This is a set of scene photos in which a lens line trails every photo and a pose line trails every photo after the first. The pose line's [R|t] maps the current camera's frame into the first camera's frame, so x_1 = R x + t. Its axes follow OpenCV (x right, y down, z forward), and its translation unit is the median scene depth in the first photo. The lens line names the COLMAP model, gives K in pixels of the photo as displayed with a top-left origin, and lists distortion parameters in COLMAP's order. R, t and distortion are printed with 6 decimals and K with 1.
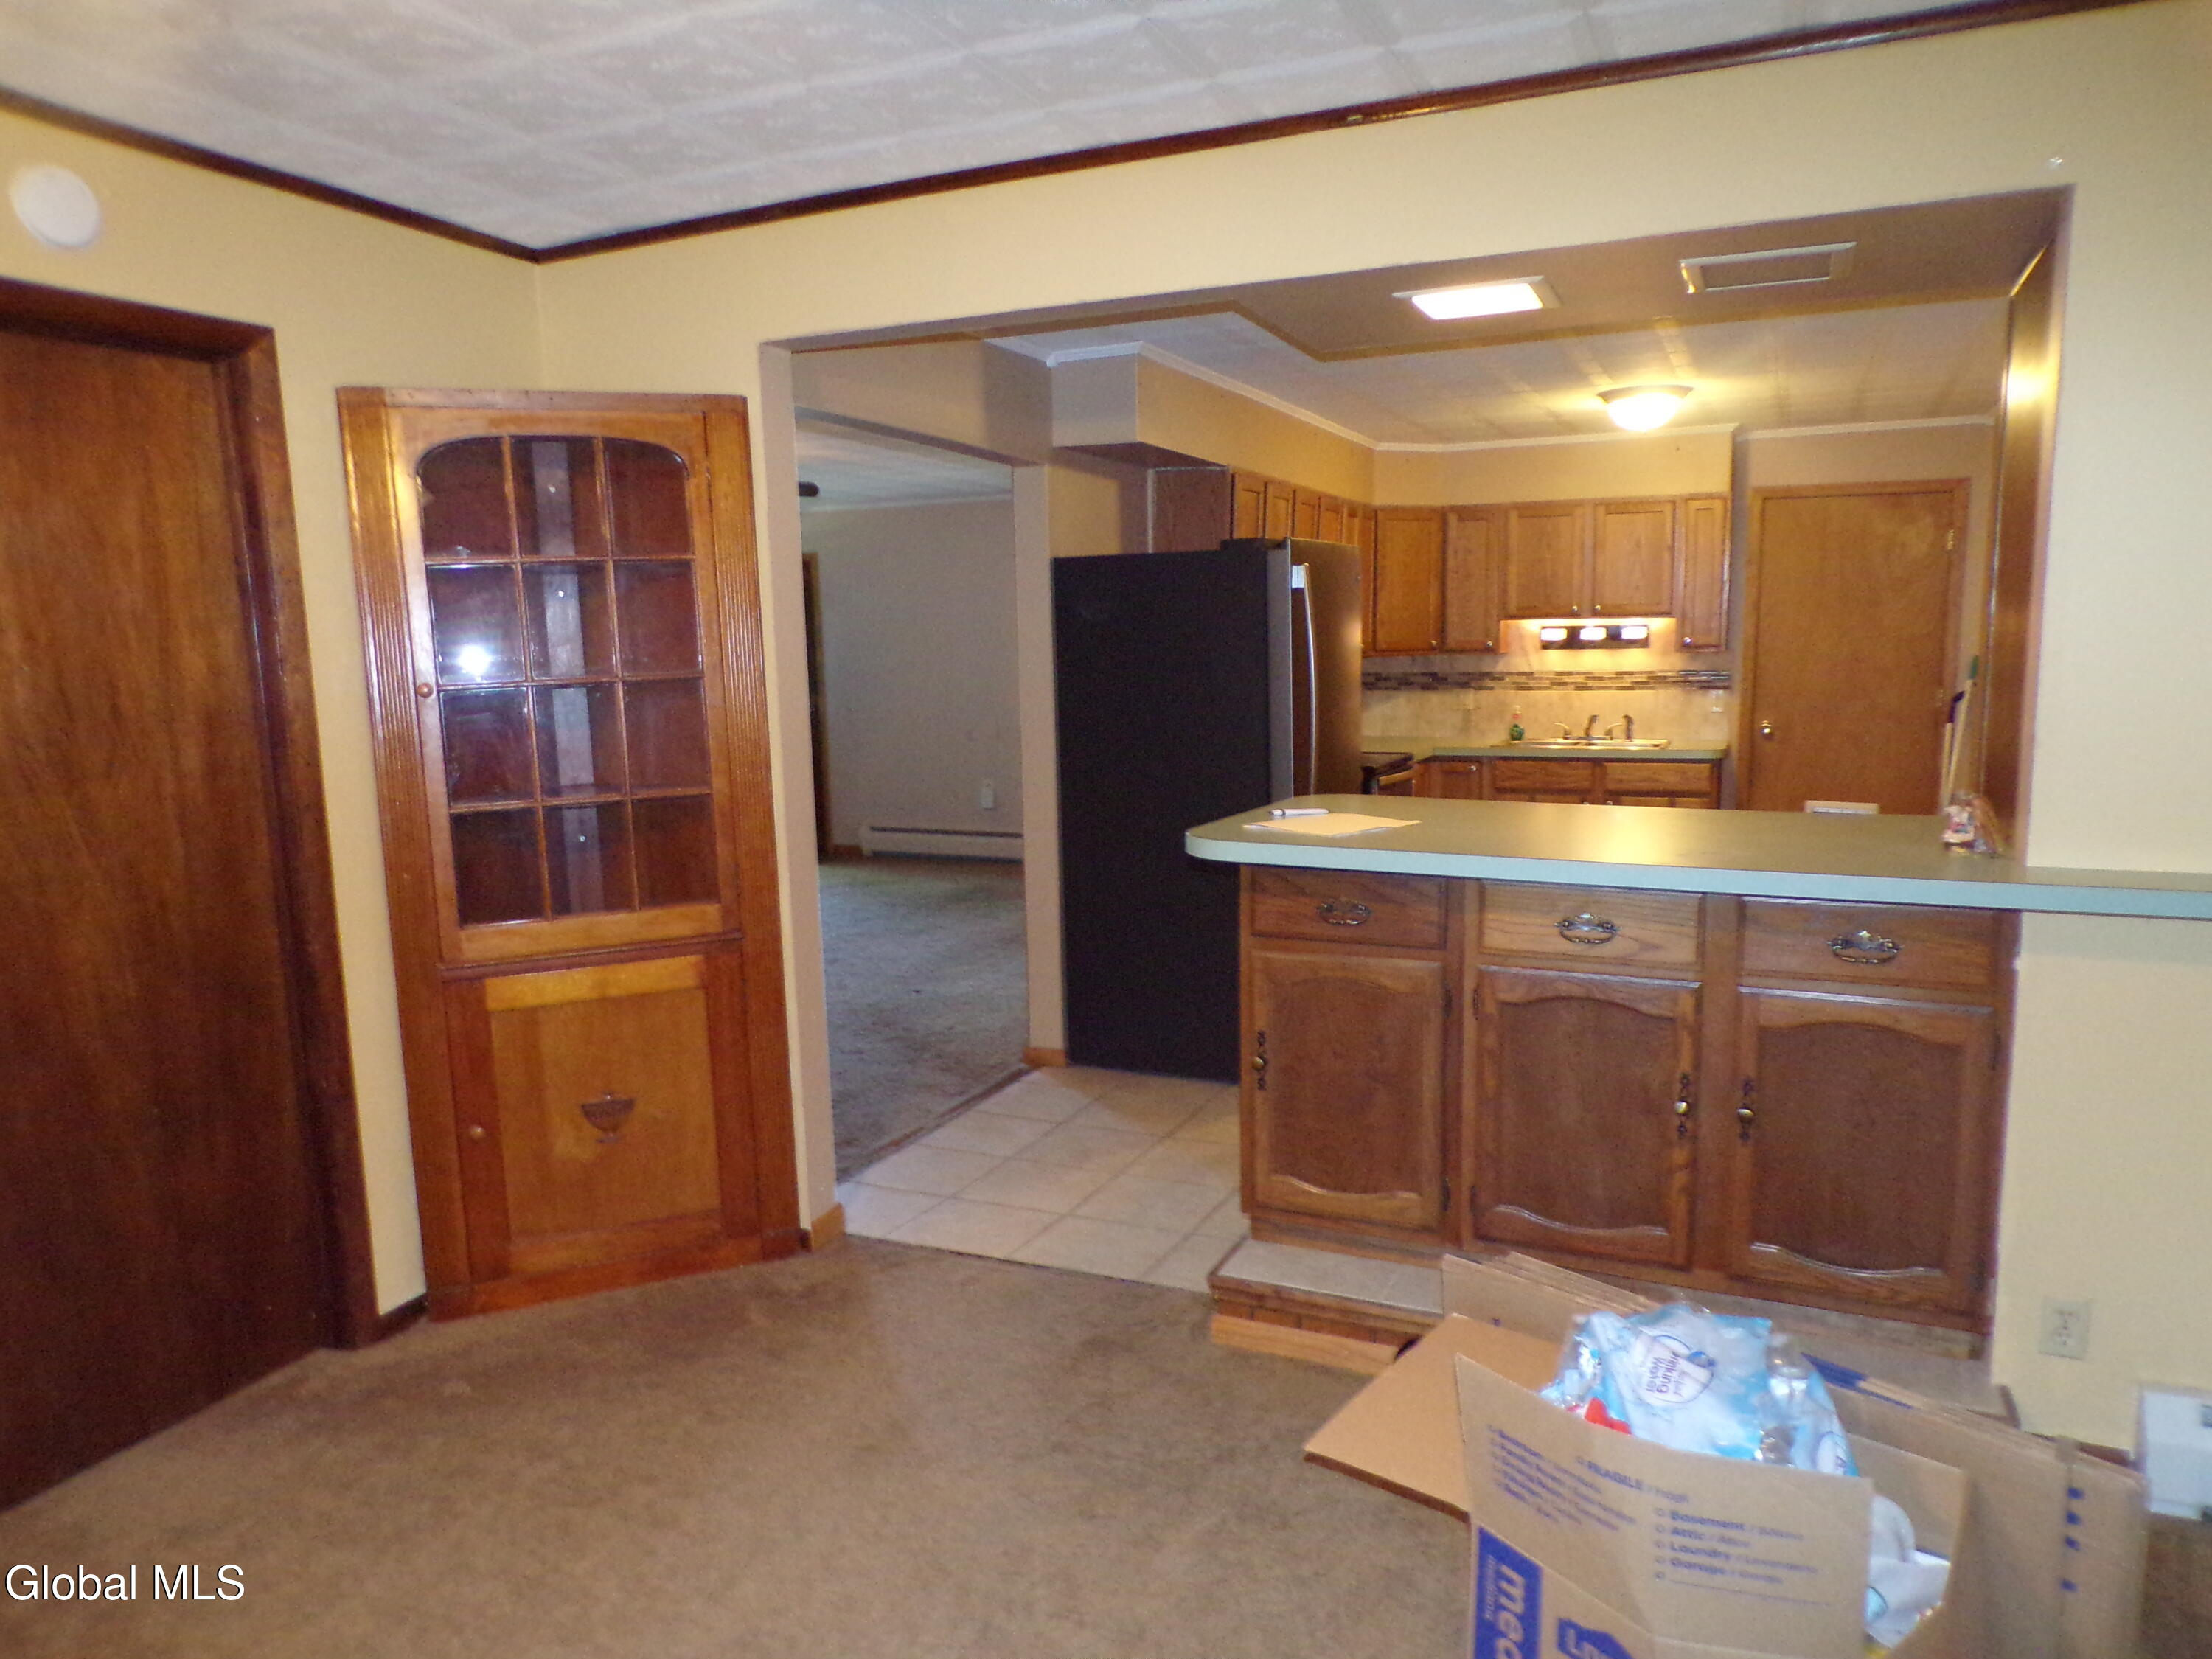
lens RADIAL K [[1456.8, 0, 1105.0], [0, 1456.8, 839.1], [0, 0, 1]] dist [-0.002695, 0.000577]
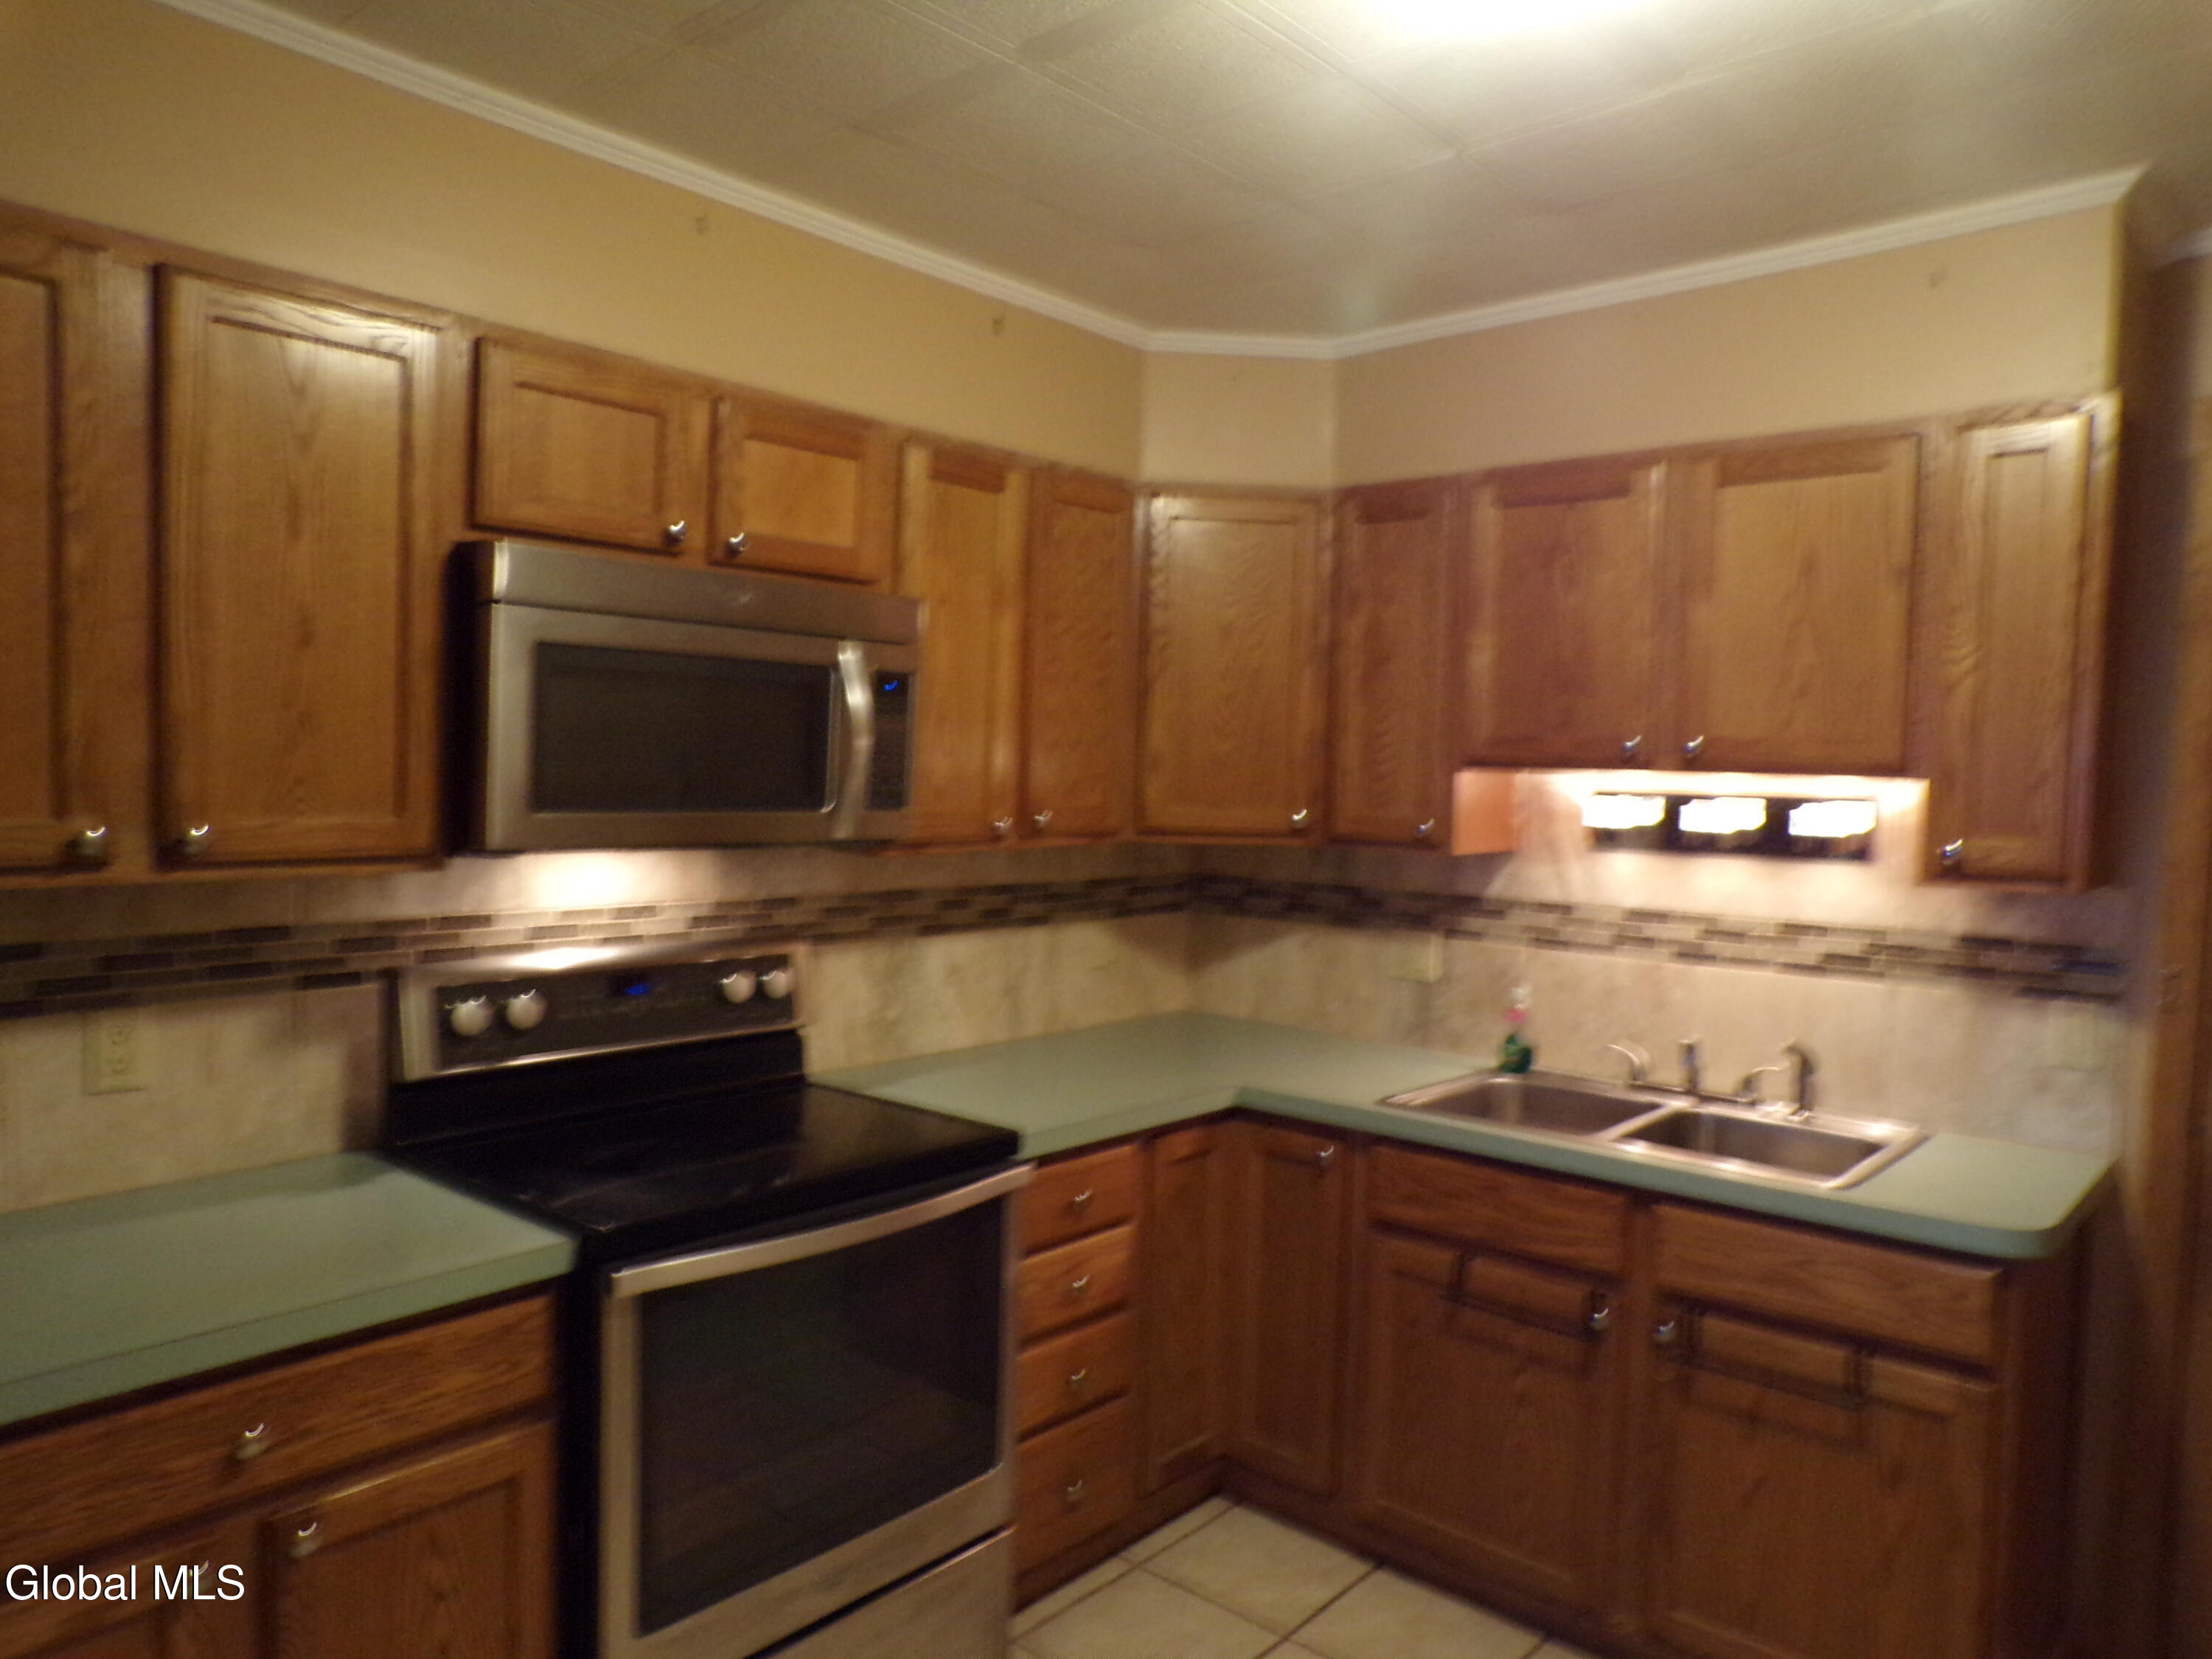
lens RADIAL K [[1495.4, 0, 1102.2], [0, 1495.4, 834.1], [0, 0, 1]] dist [-0.004938, 0.003246]
pose [[0.953551, 0.055911, -0.295996, 0.299236], [-0.084587, 0.992787, -0.084968, -0.090734], [0.289111, 0.106059, 0.951402, 0.591078]]
